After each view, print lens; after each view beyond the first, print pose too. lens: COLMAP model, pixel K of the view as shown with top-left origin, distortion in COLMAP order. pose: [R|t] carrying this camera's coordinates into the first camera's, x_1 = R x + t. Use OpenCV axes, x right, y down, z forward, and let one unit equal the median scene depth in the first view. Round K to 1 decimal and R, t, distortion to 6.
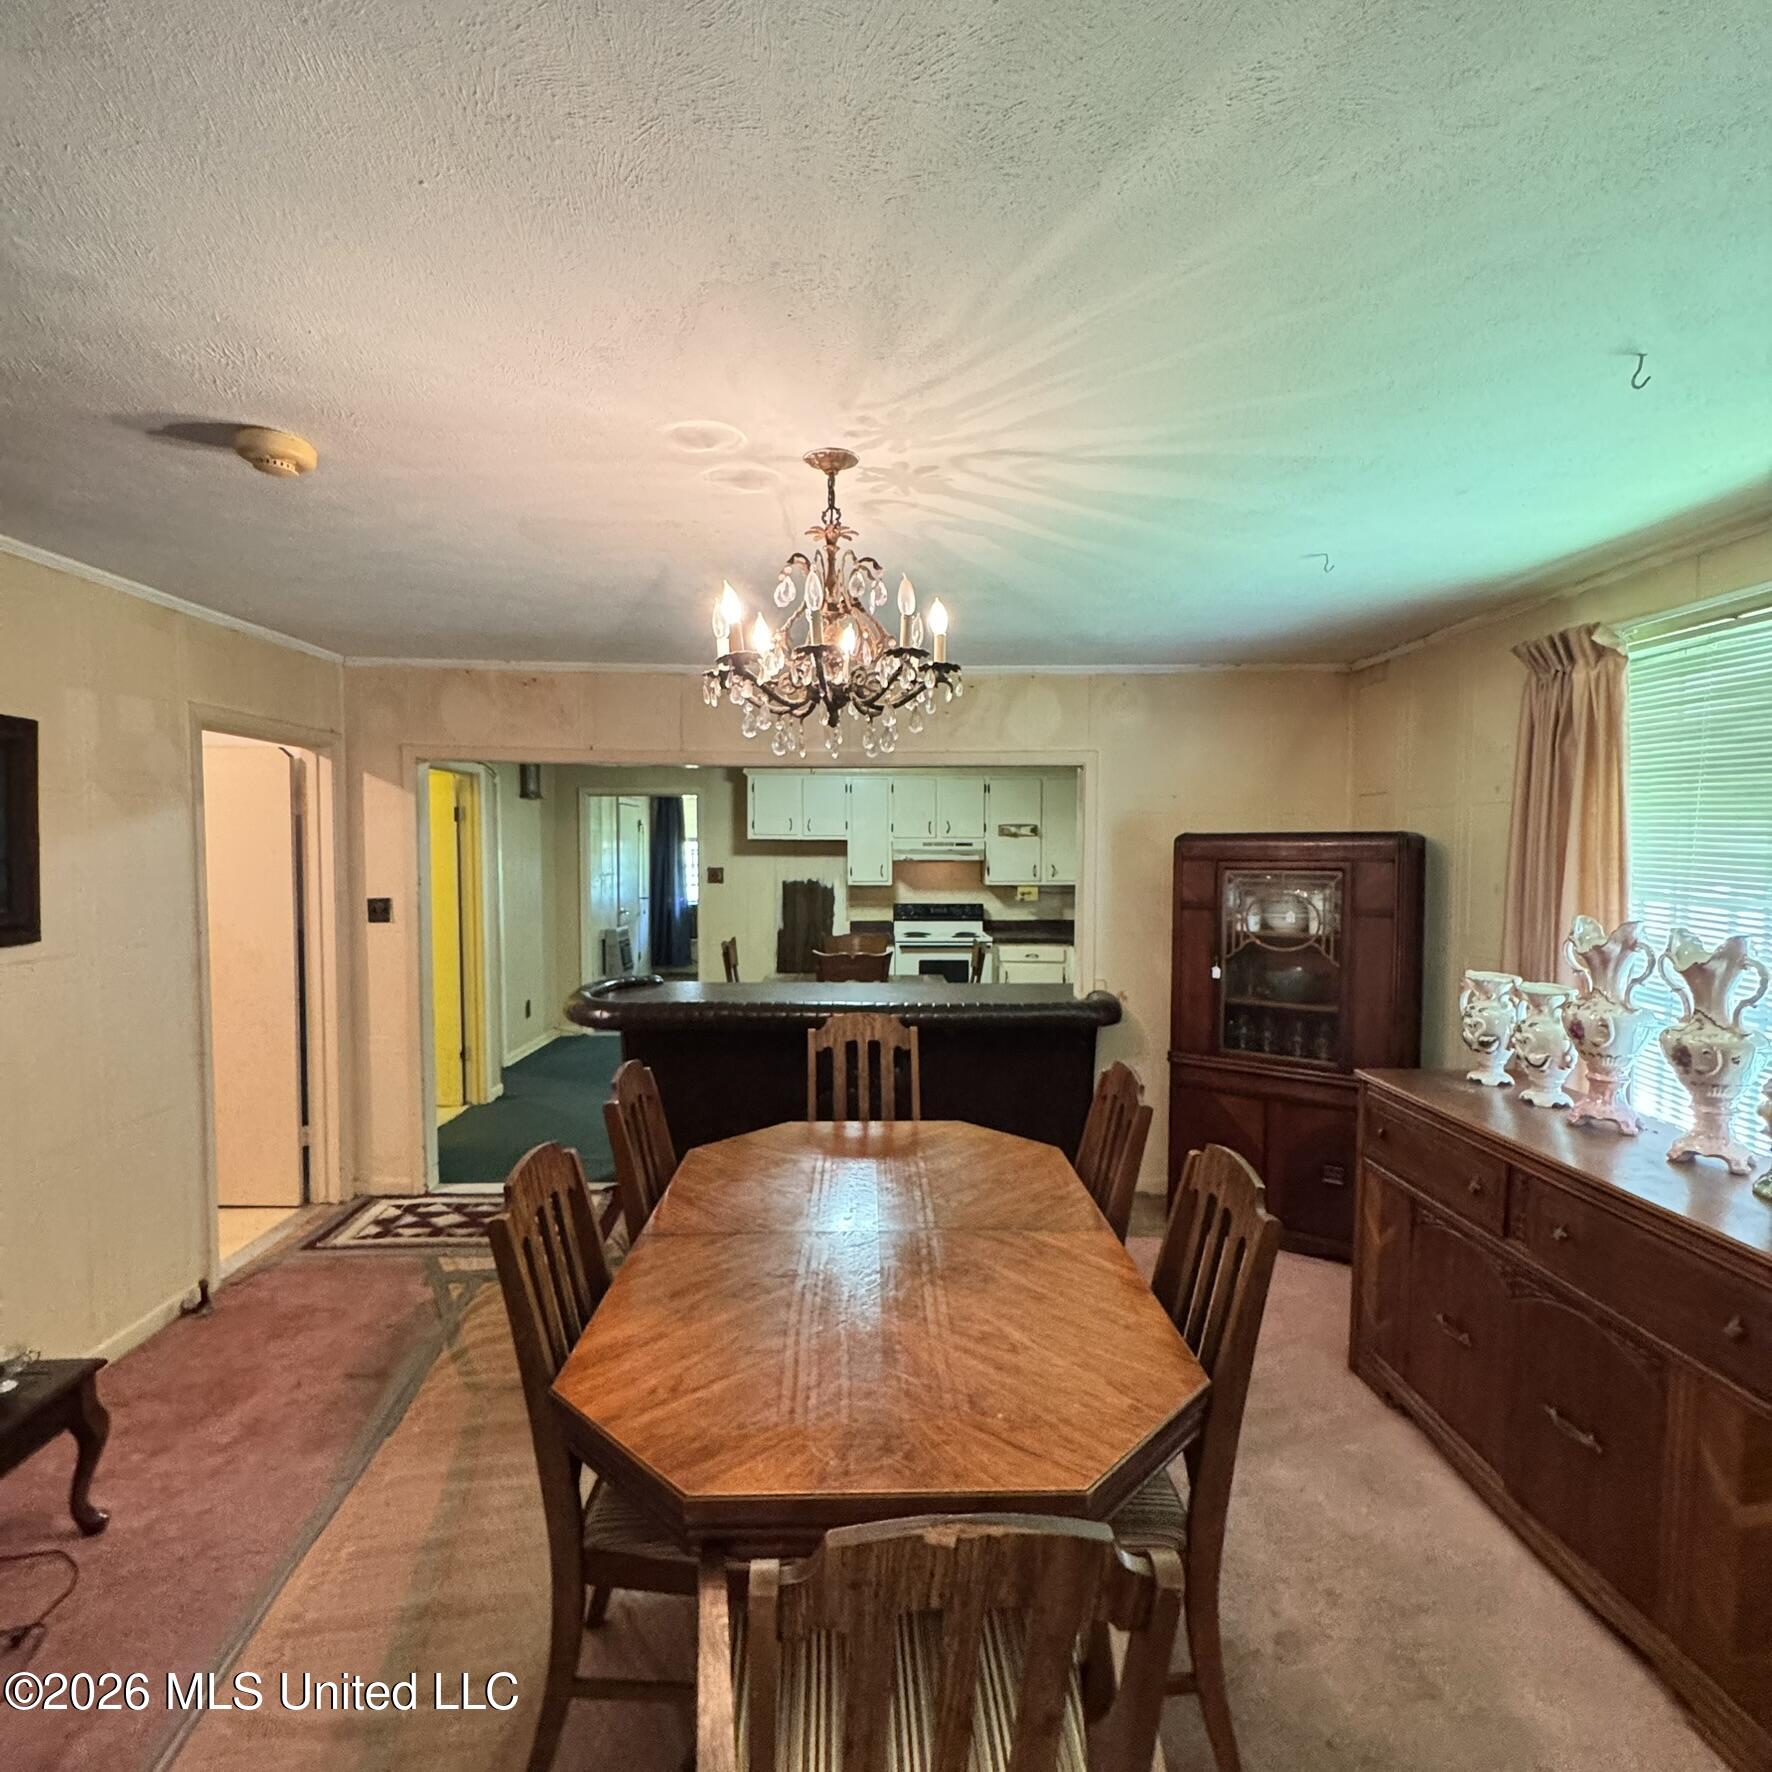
lens RADIAL K [[946.7, 0, 880.2], [0, 946.7, 886.3], [0, 0, 1]] dist [-0.002029, -0.000795]
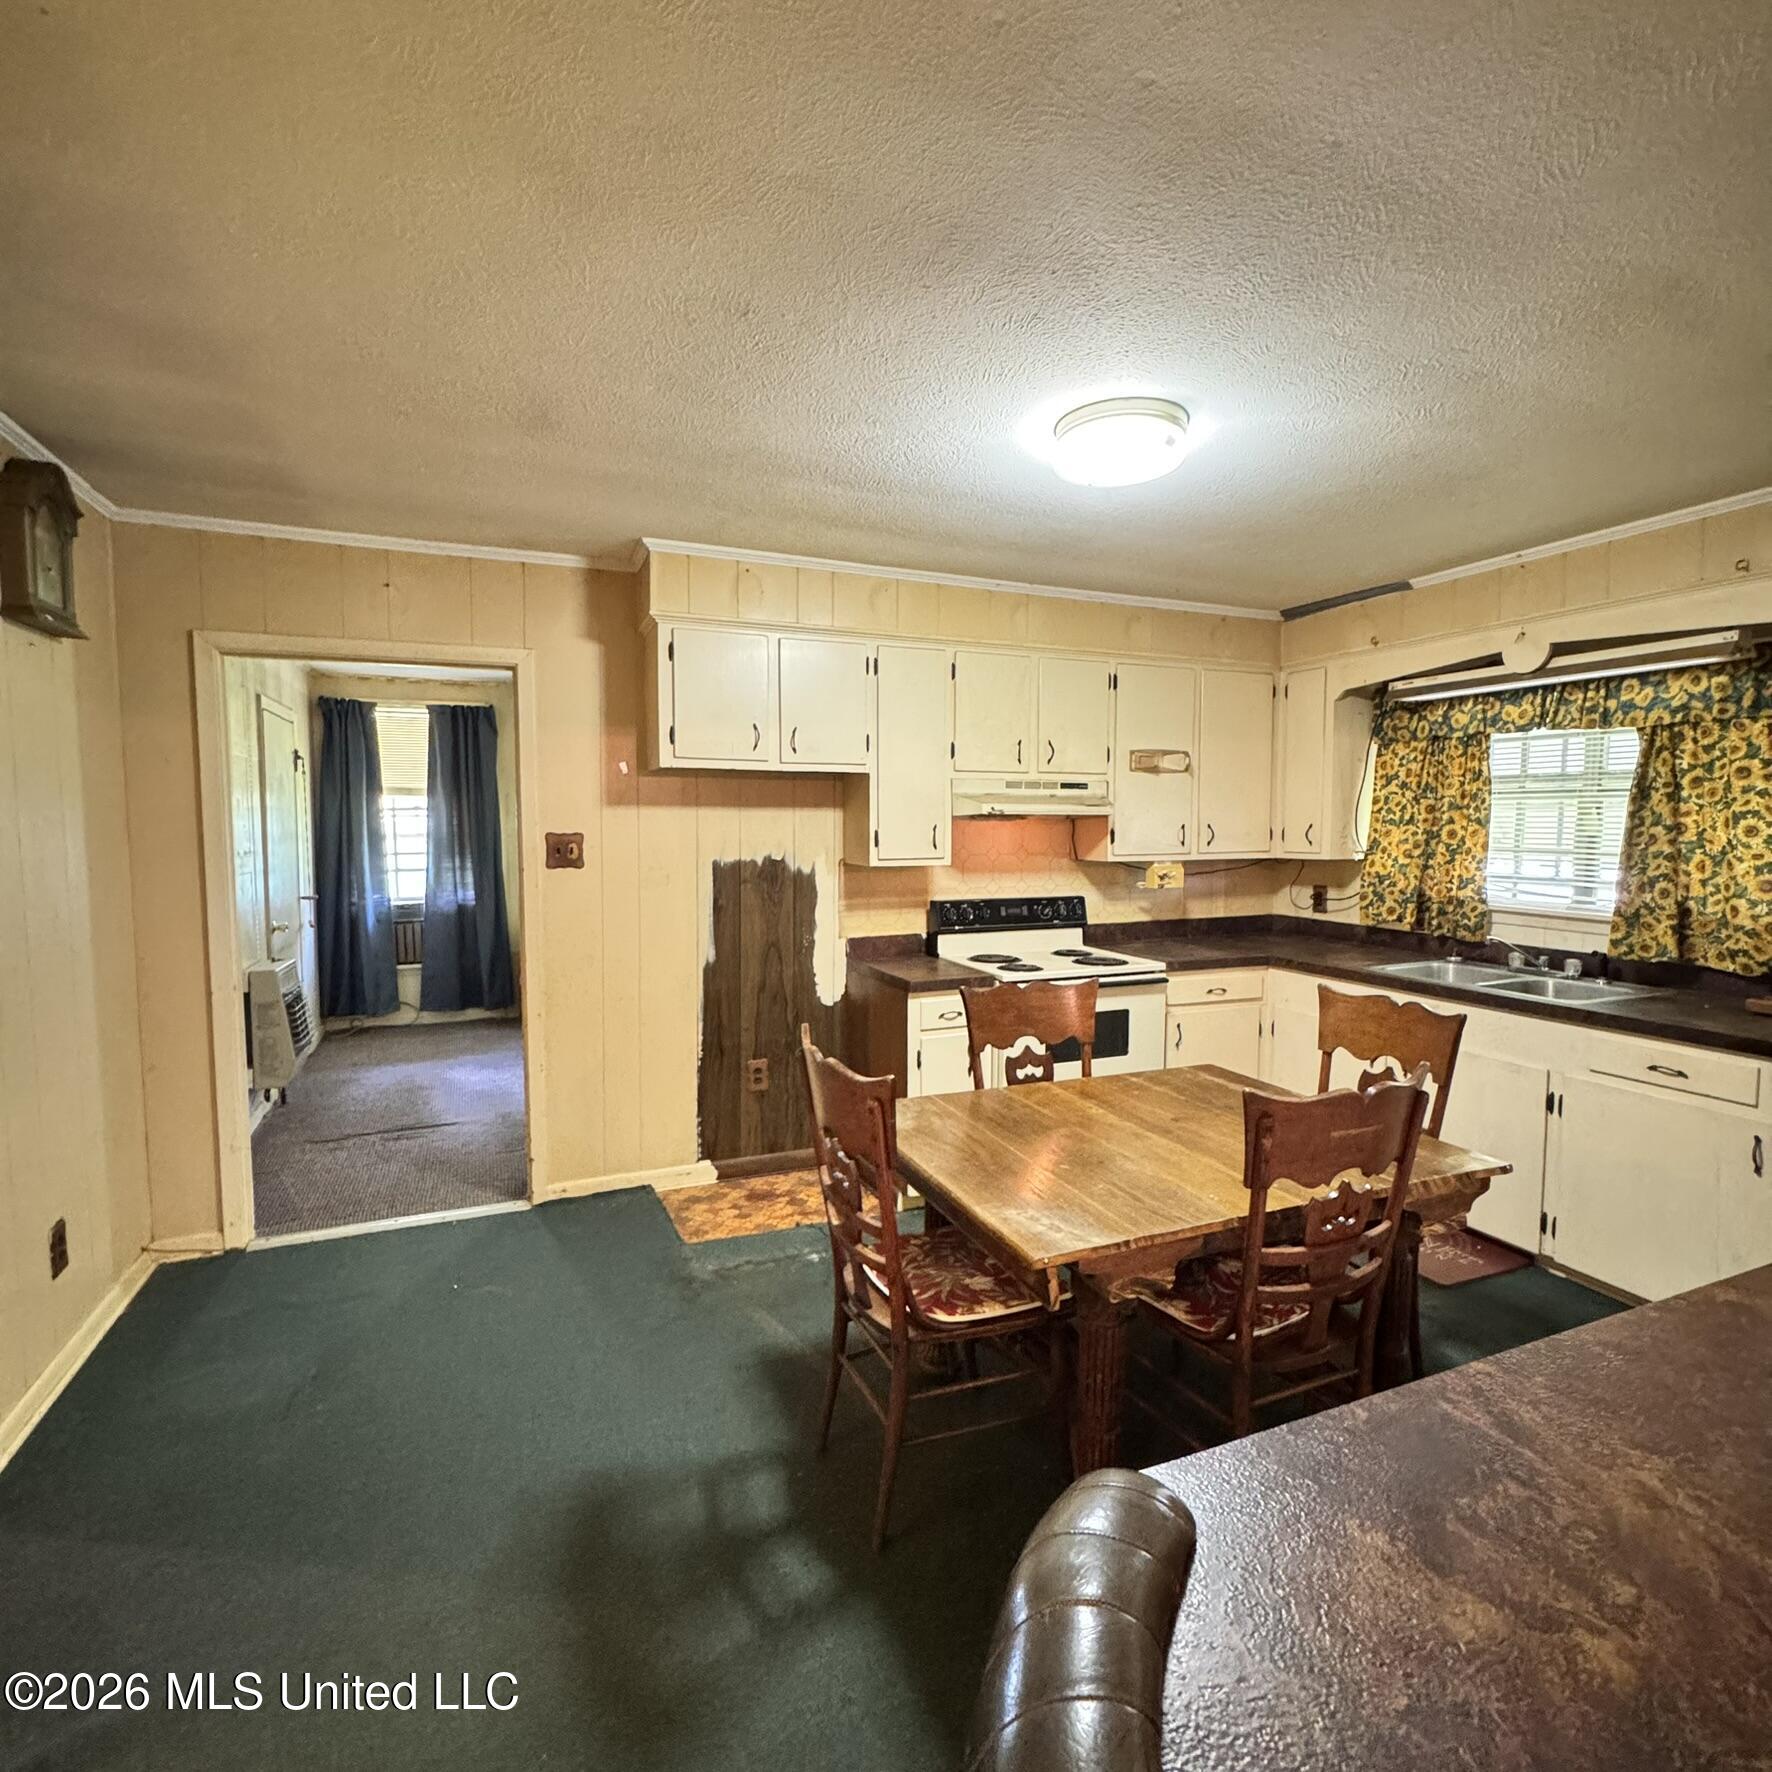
lens RADIAL K [[946.7, 0, 890.8], [0, 946.7, 889.9], [0, 0, 1]] dist [-0.002029, -0.000795]
pose [[0.926281, -0.029199, 0.375701, -0.202232], [0.017723, 0.999266, 0.033964, -0.005706], [-0.376417, -0.024802, 0.926118, 0.532390]]
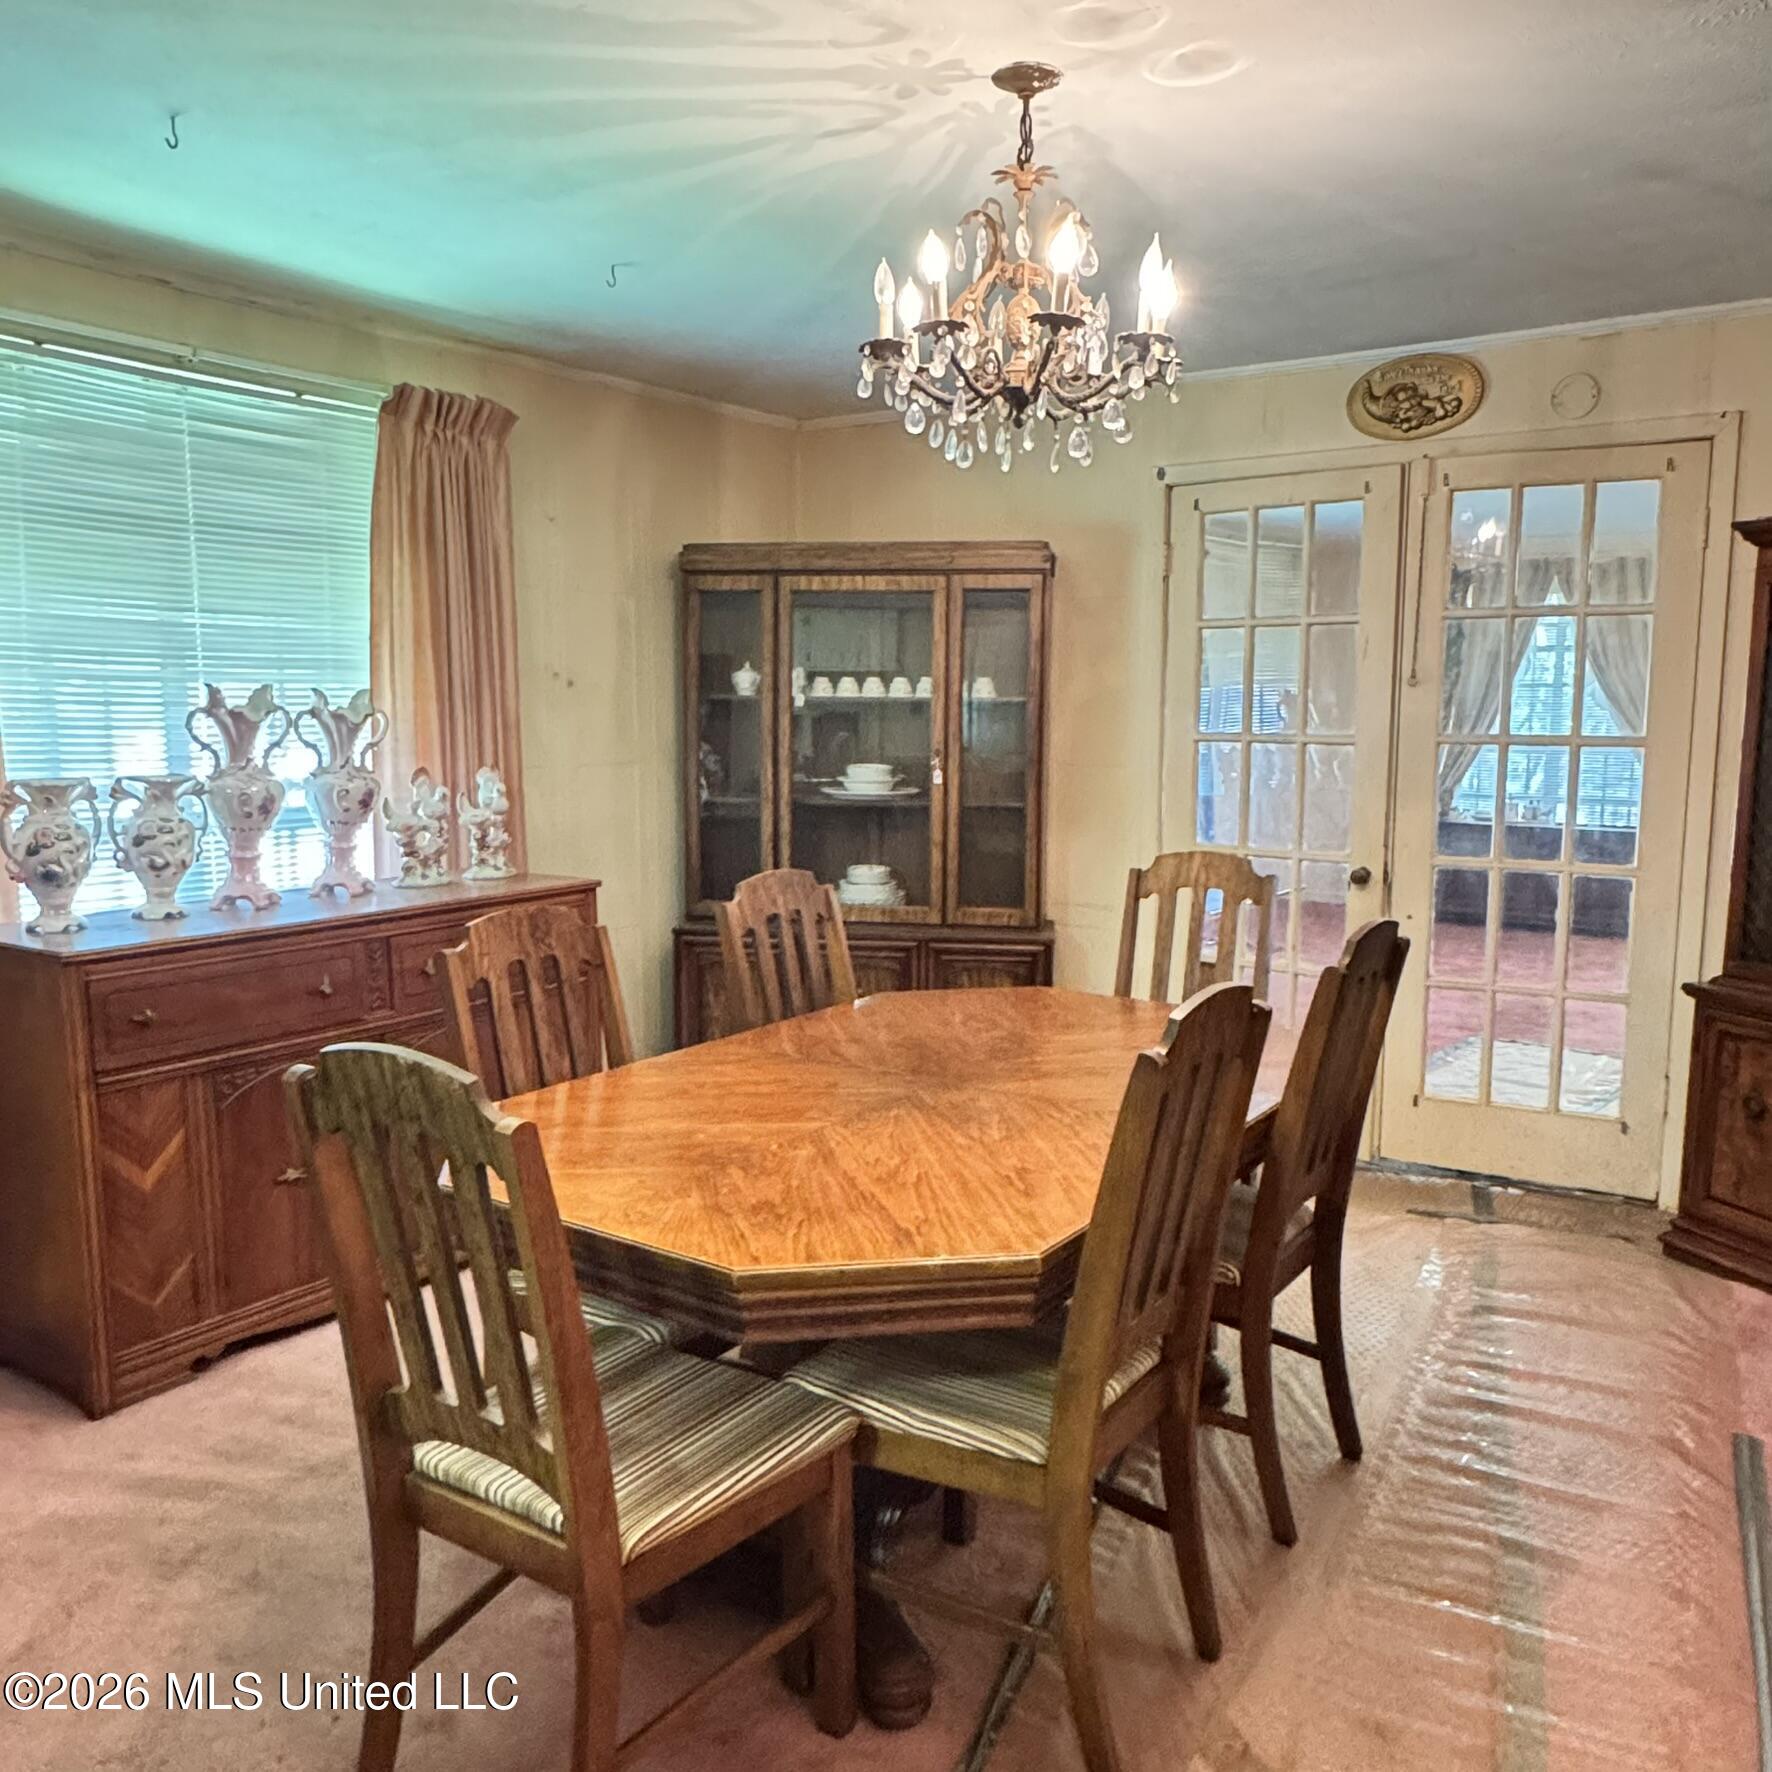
lens RADIAL K [[1466.1, 0, 888.4], [0, 1466.1, 888.3], [0, 0, 1]] dist [-0.004794, -0.002695]
pose [[-0.816532, -0.081735, 0.571485, -0.666147], [0.020149, 0.985289, 0.169706, 0.002194], [-0.576949, 0.150085, -0.802873, 2.019713]]
